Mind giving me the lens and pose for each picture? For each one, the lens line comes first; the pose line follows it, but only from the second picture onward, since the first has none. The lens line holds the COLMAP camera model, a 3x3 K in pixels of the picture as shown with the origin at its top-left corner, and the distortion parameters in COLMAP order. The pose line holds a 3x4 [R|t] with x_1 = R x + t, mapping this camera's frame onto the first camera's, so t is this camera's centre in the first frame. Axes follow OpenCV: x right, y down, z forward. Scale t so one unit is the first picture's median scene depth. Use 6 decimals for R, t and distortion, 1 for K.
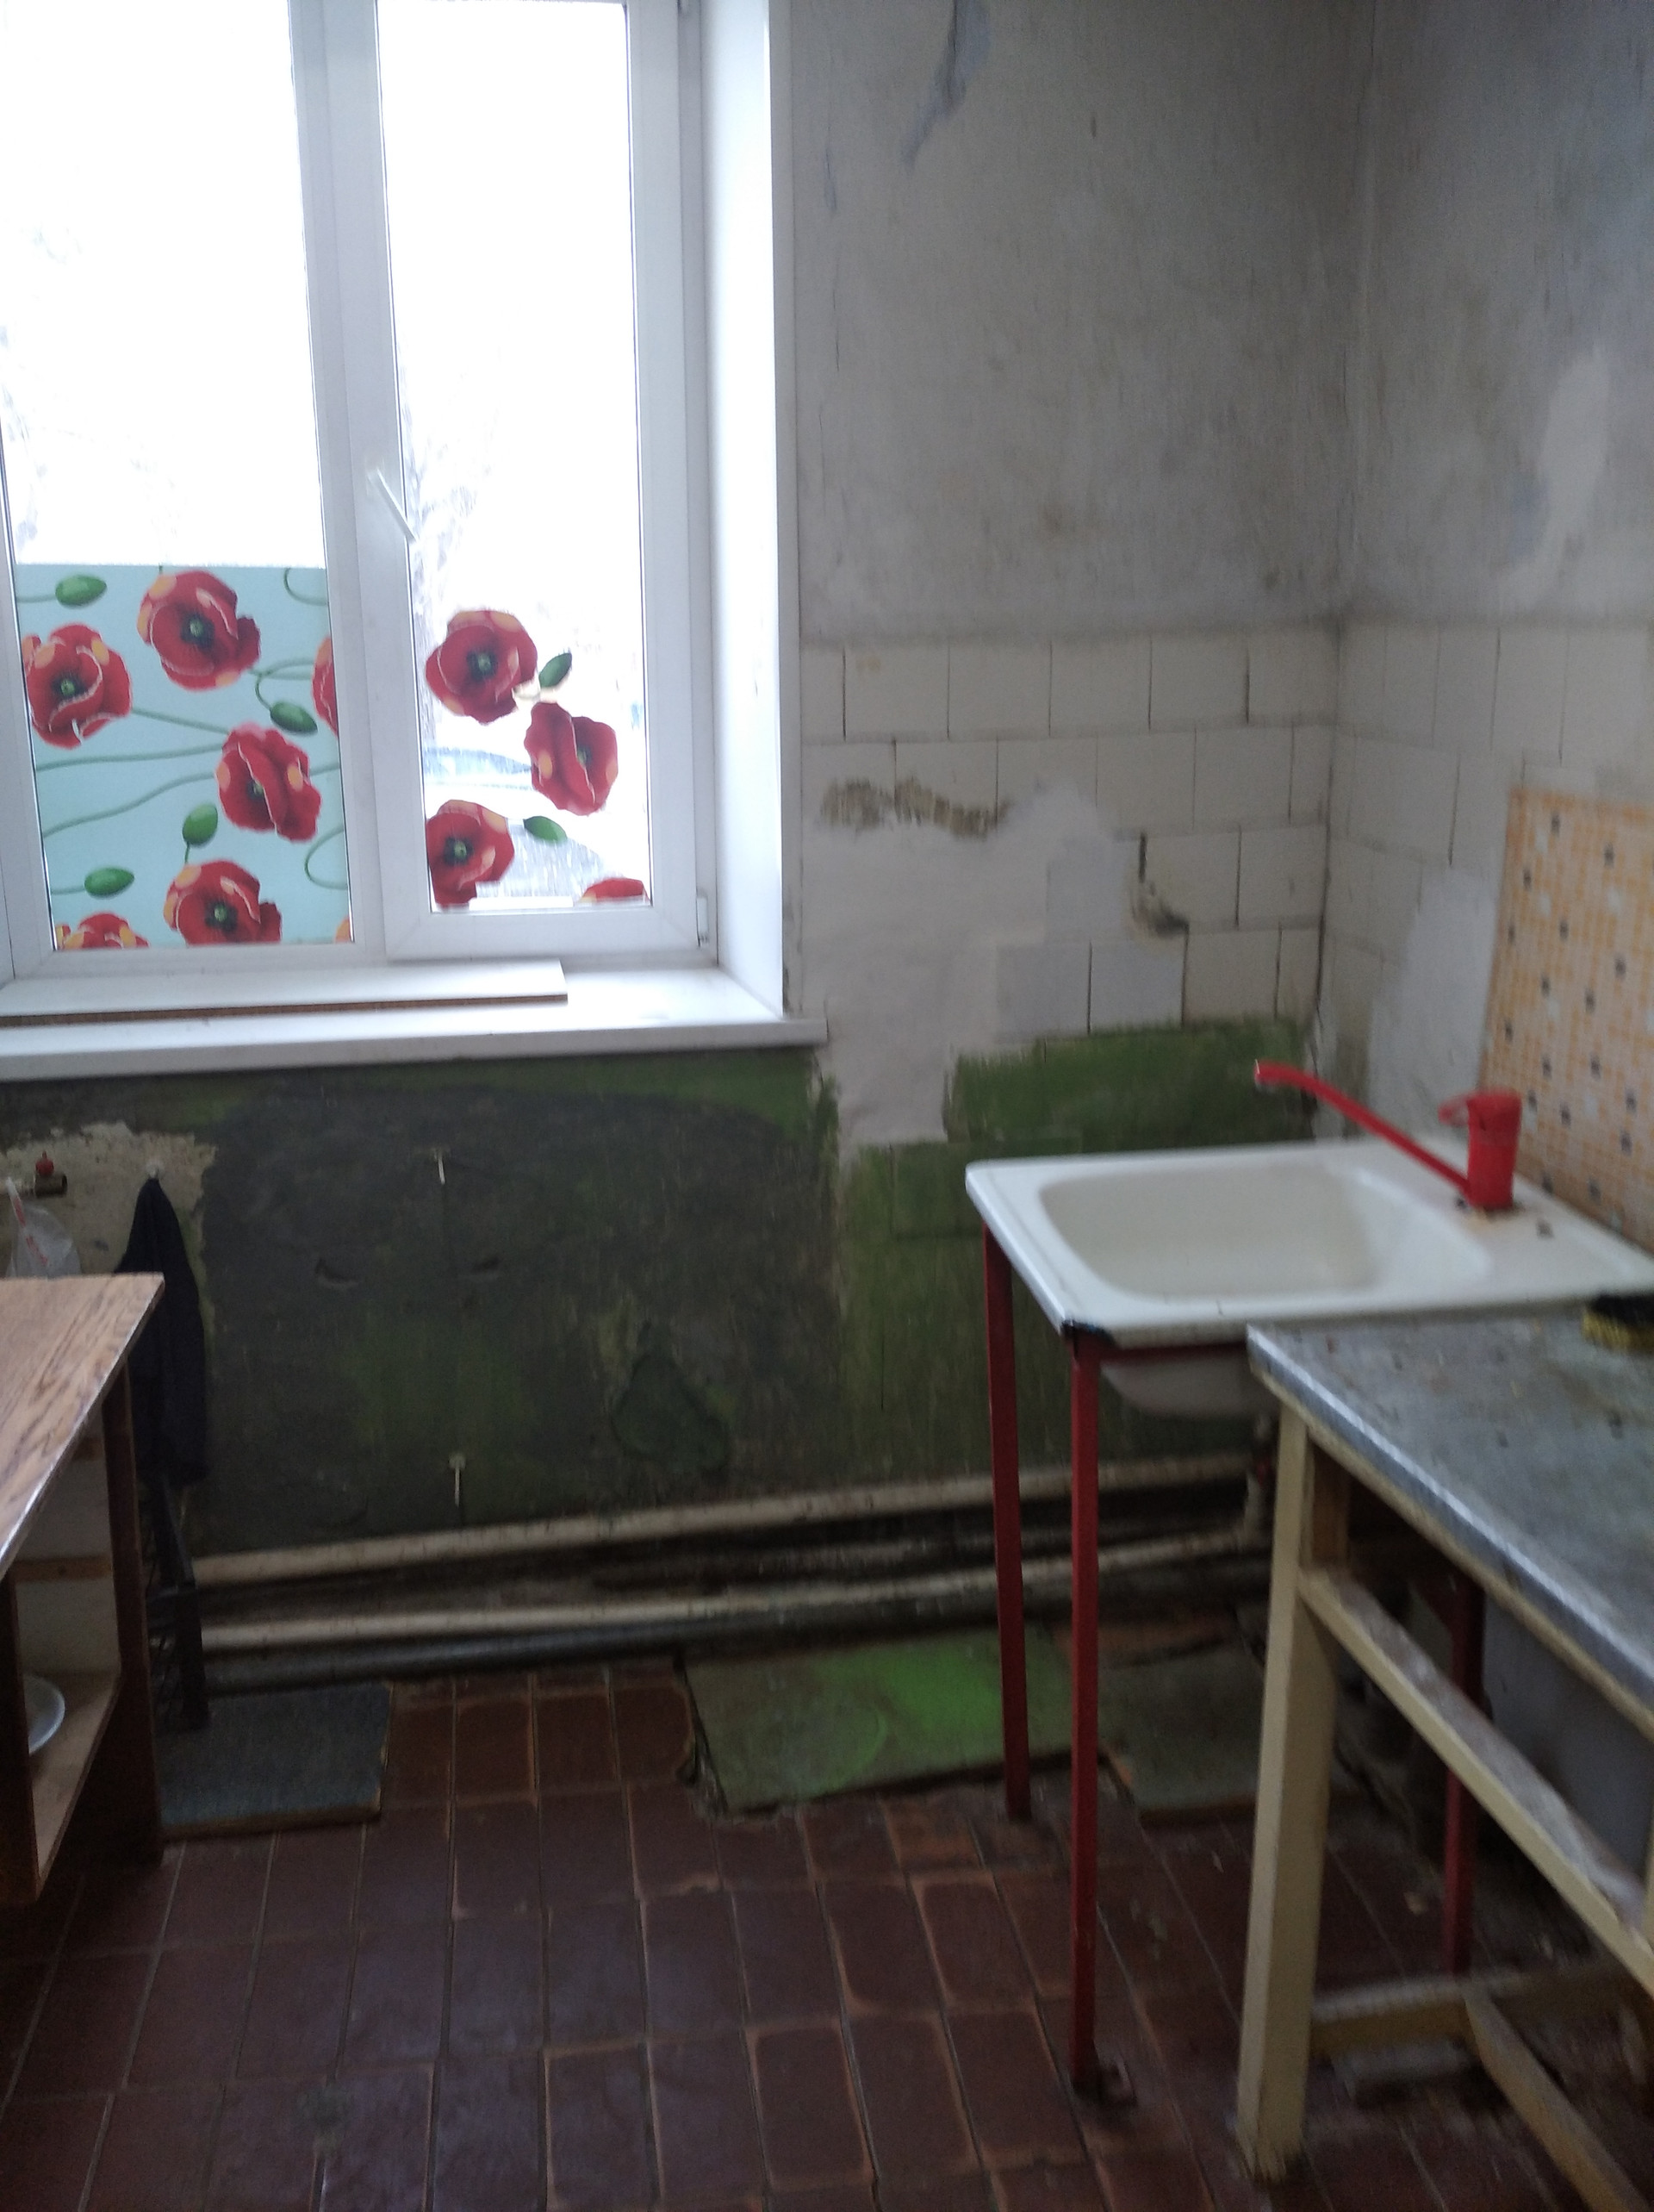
lens RADIAL K [[1781.6, 0, 826.4], [0, 1781.6, 1084.4], [0, 0, 1]] dist [0.090946, -0.151396]
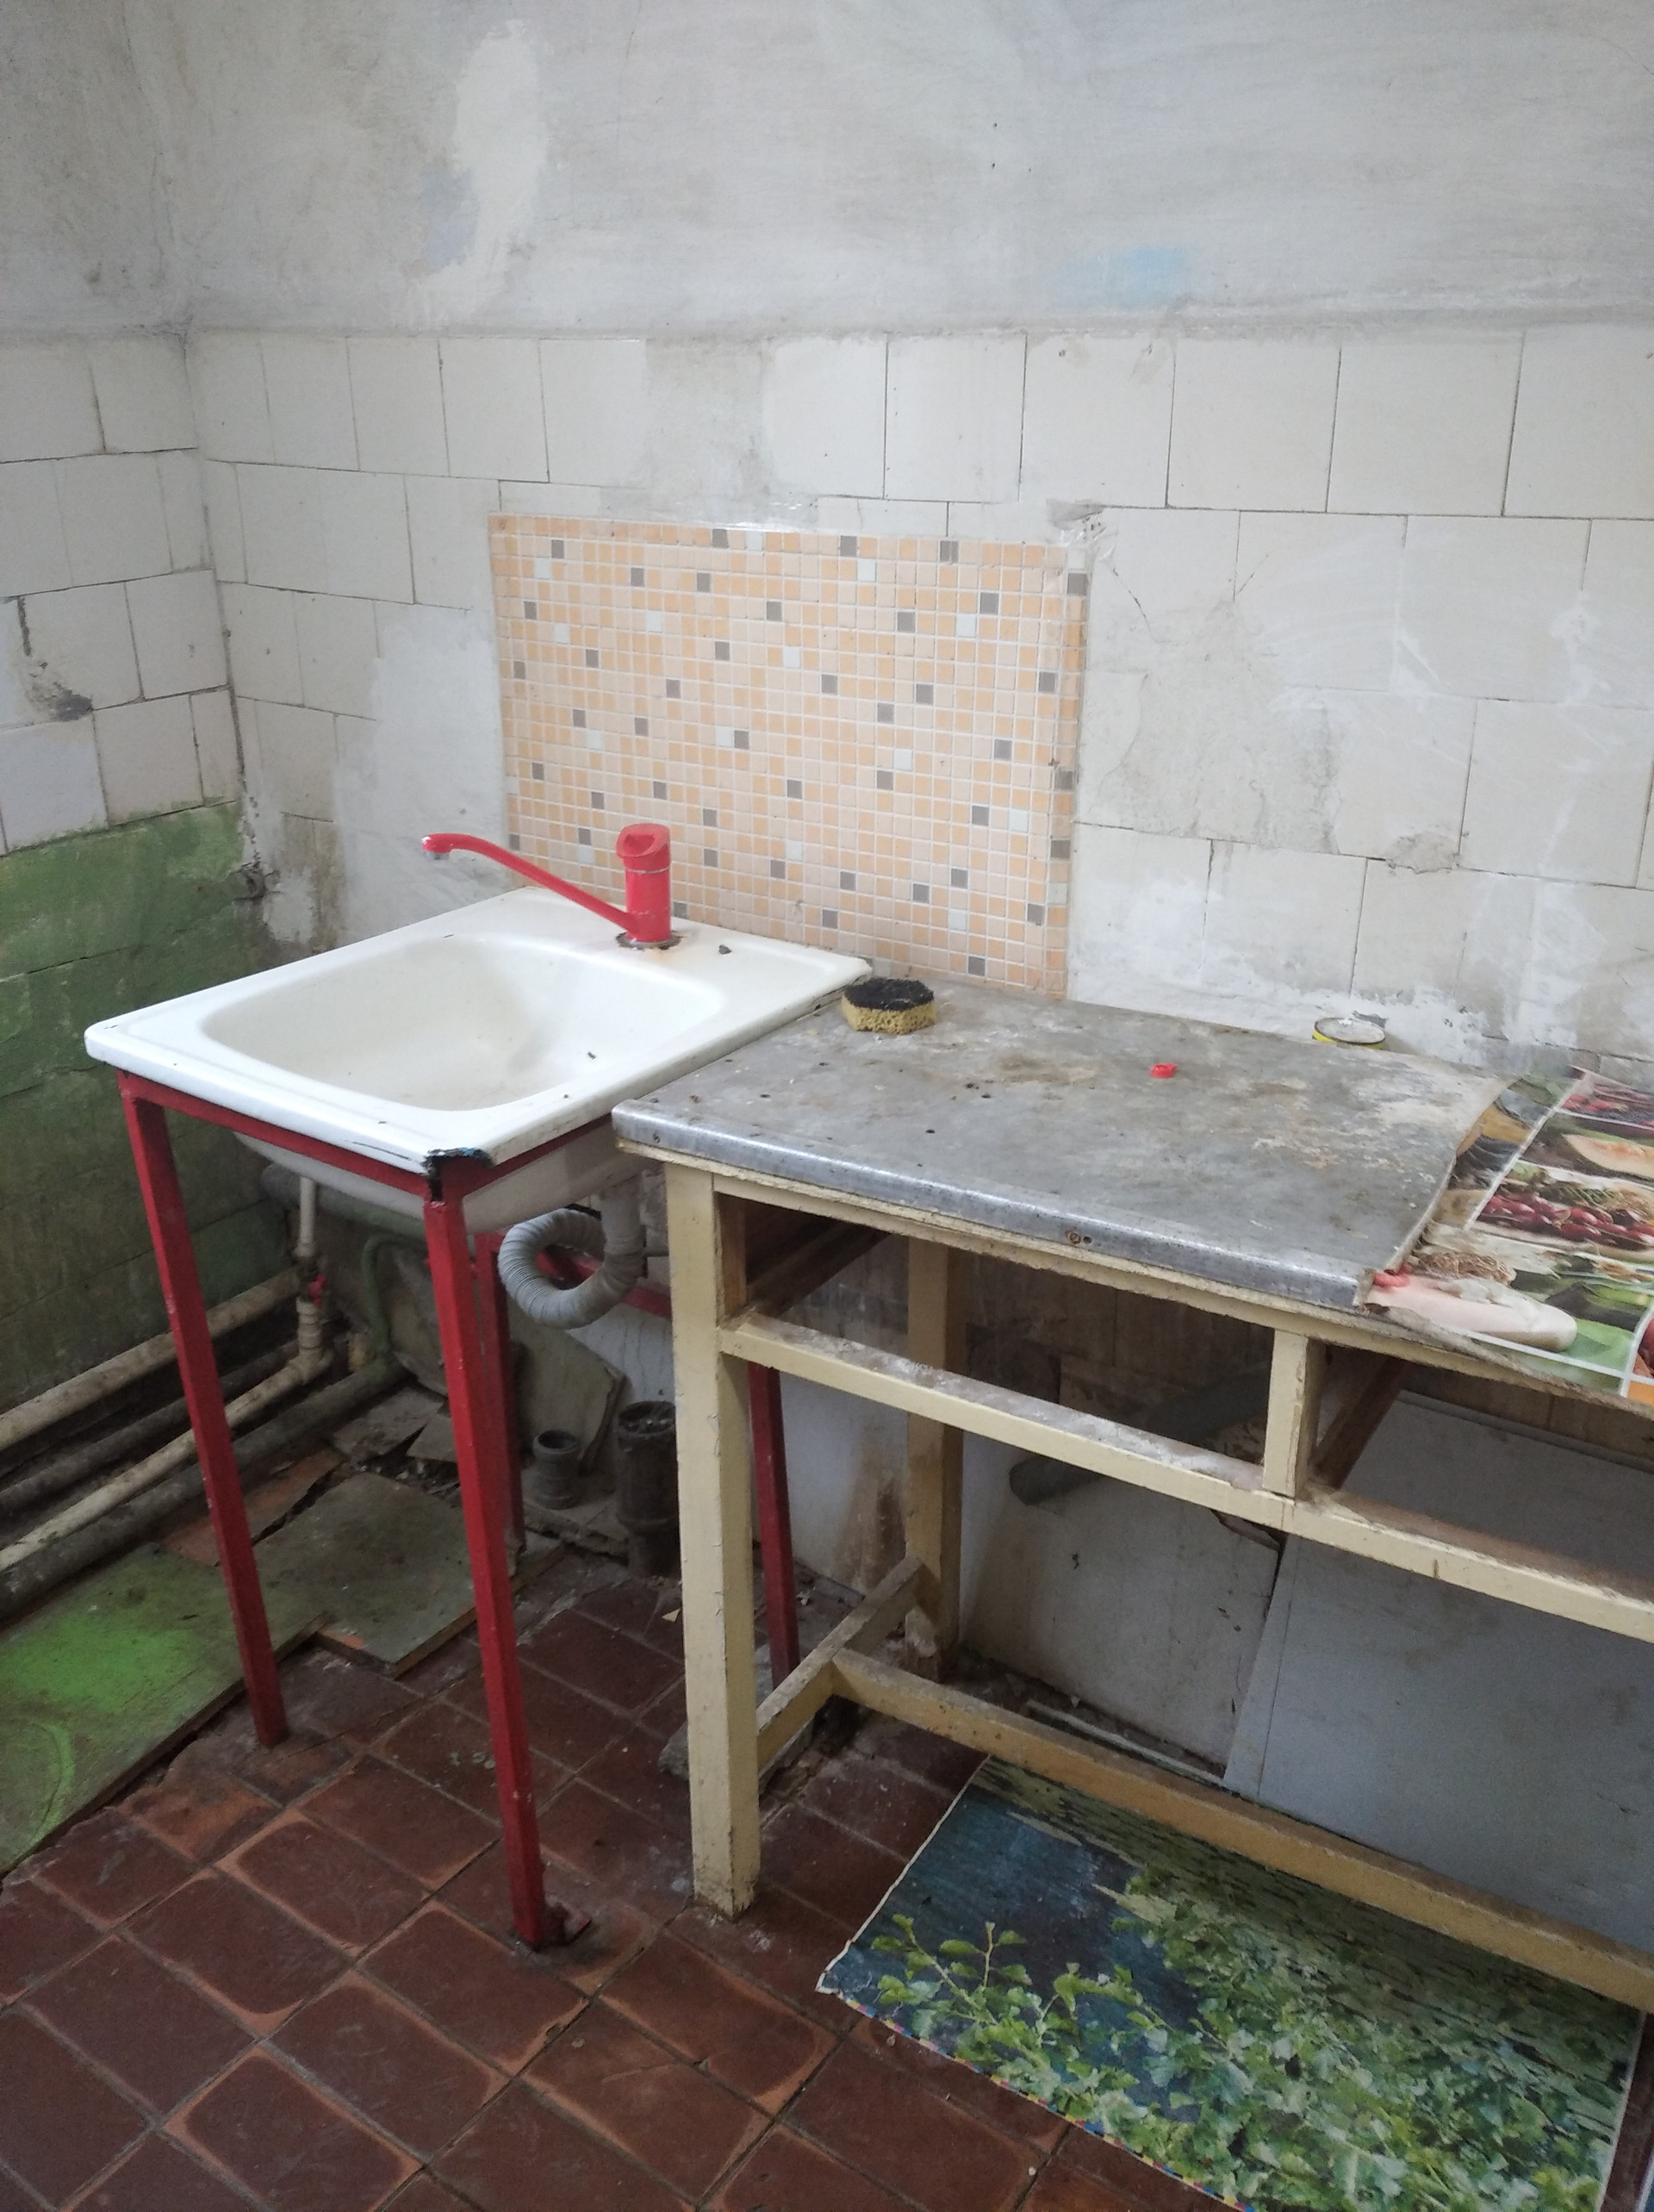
lens RADIAL K [[1808.6, 0, 831.2], [0, 1808.6, 1083.5], [0, 0, 1]] dist [0.061912, -0.087816]
pose [[0.684856, -0.253962, 0.682990, -0.207430], [0.171496, 0.967147, 0.187657, -0.020546], [-0.708210, -0.011388, 0.705910, 0.163911]]
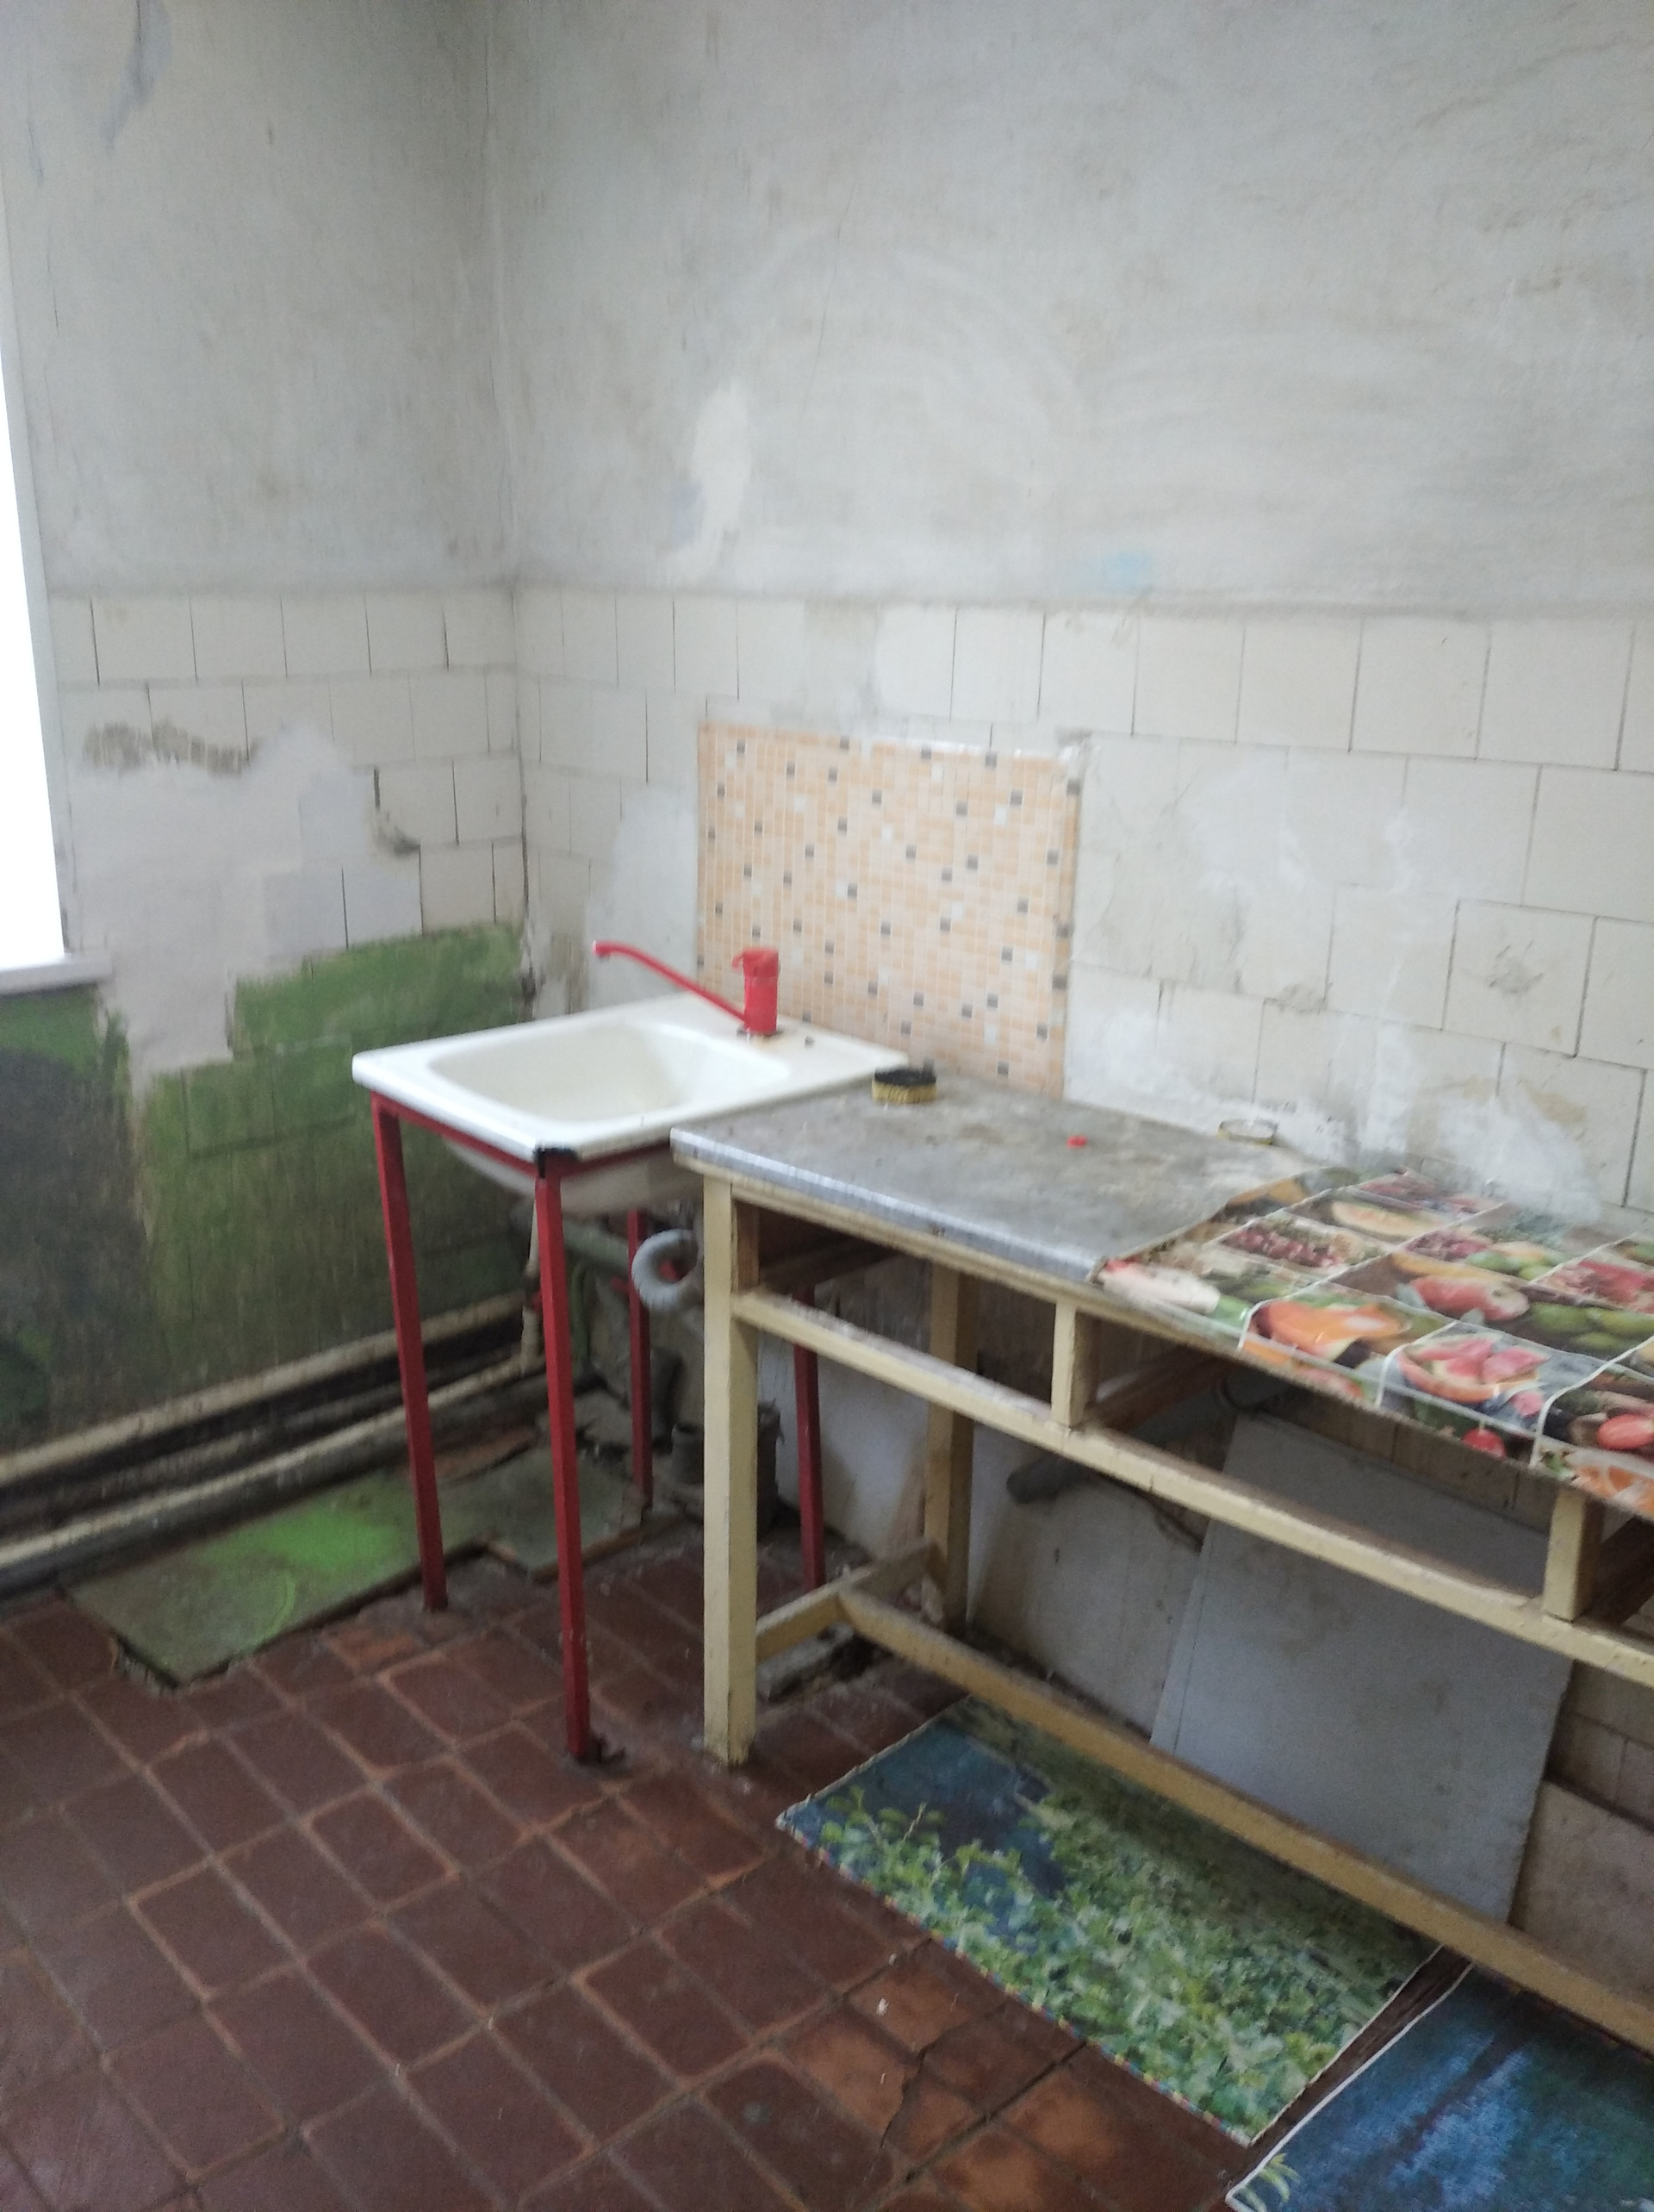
lens RADIAL K [[1779.6, 0, 830.4], [0, 1779.6, 1060.9], [0, 0, 1]] dist [0.084286, -0.115468]
pose [[0.828611, -0.124590, 0.545785, -0.243663], [0.114719, 0.992021, 0.052290, 0.018680], [-0.547945, 0.019283, 0.836292, -0.109965]]
